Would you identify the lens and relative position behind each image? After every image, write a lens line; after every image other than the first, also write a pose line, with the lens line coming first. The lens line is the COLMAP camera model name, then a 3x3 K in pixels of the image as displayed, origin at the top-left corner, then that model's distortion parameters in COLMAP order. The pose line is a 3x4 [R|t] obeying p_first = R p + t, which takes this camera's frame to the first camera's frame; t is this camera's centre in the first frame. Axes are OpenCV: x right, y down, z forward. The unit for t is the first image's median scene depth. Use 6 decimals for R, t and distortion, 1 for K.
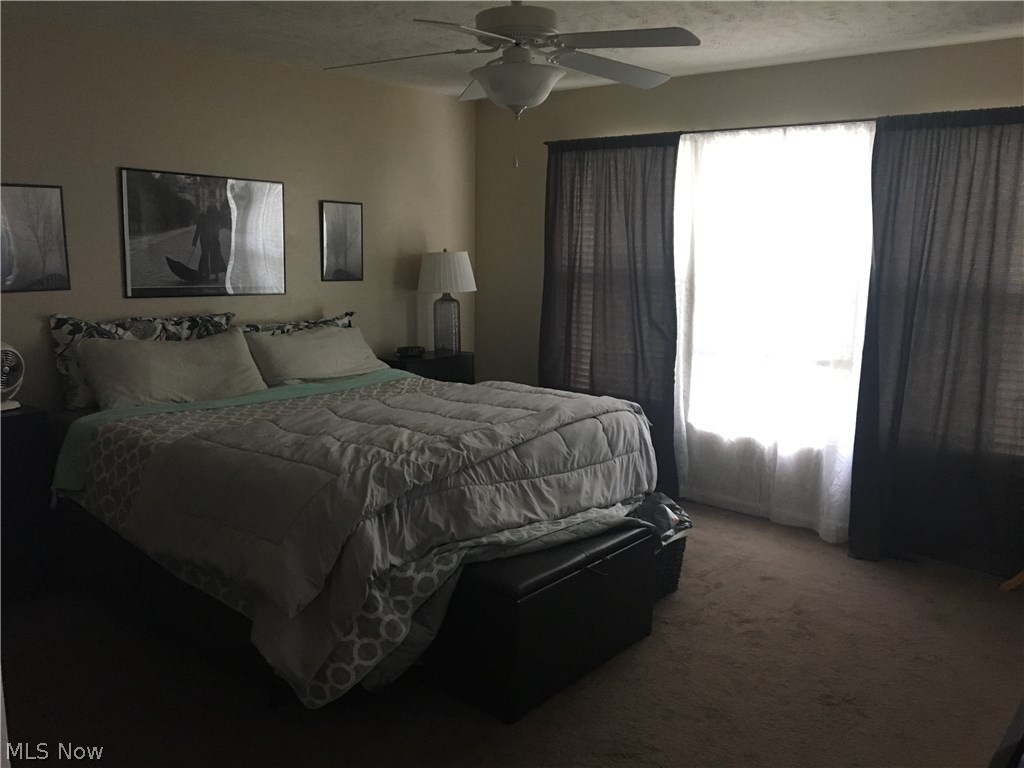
lens RADIAL K [[860.1, 0, 511.1], [0, 860.1, 379.2], [0, 0, 1]] dist [0.087432, -0.151129]
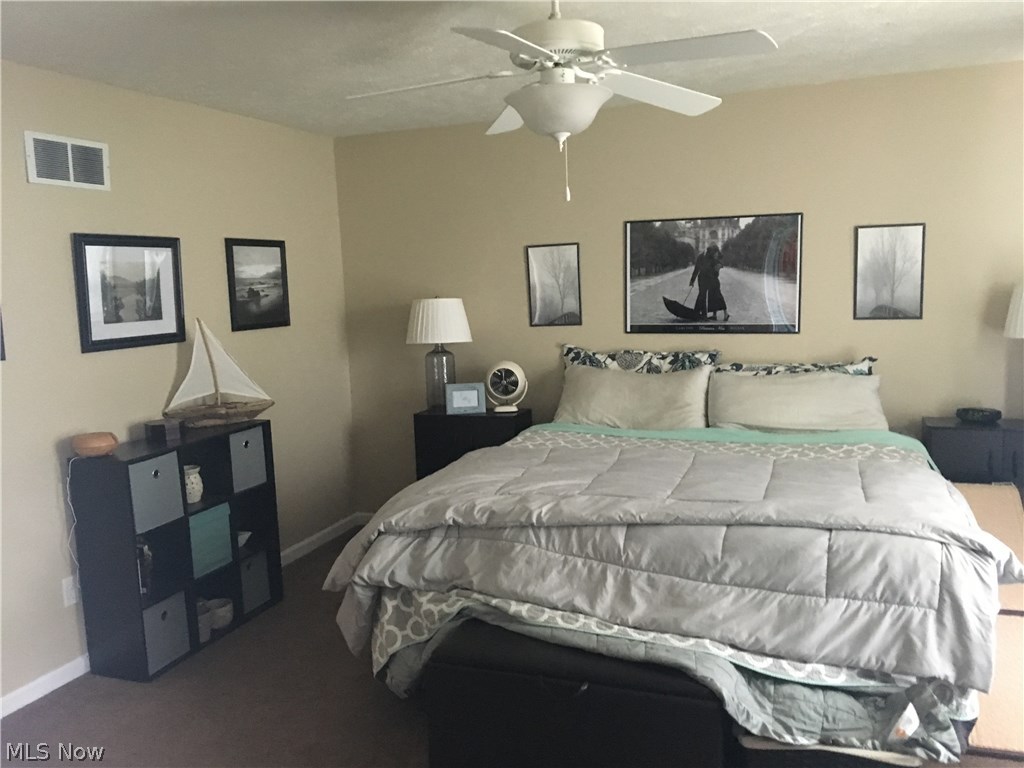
lens RADIAL K [[860.1, 0, 511.1], [0, 860.1, 379.2], [0, 0, 1]] dist [0.087432, -0.151129]
pose [[0.318496, 0.084342, -0.944165, 0.582170], [-0.110045, 0.992589, 0.051546, -0.072474], [0.941515, 0.087483, 0.325417, 0.473059]]
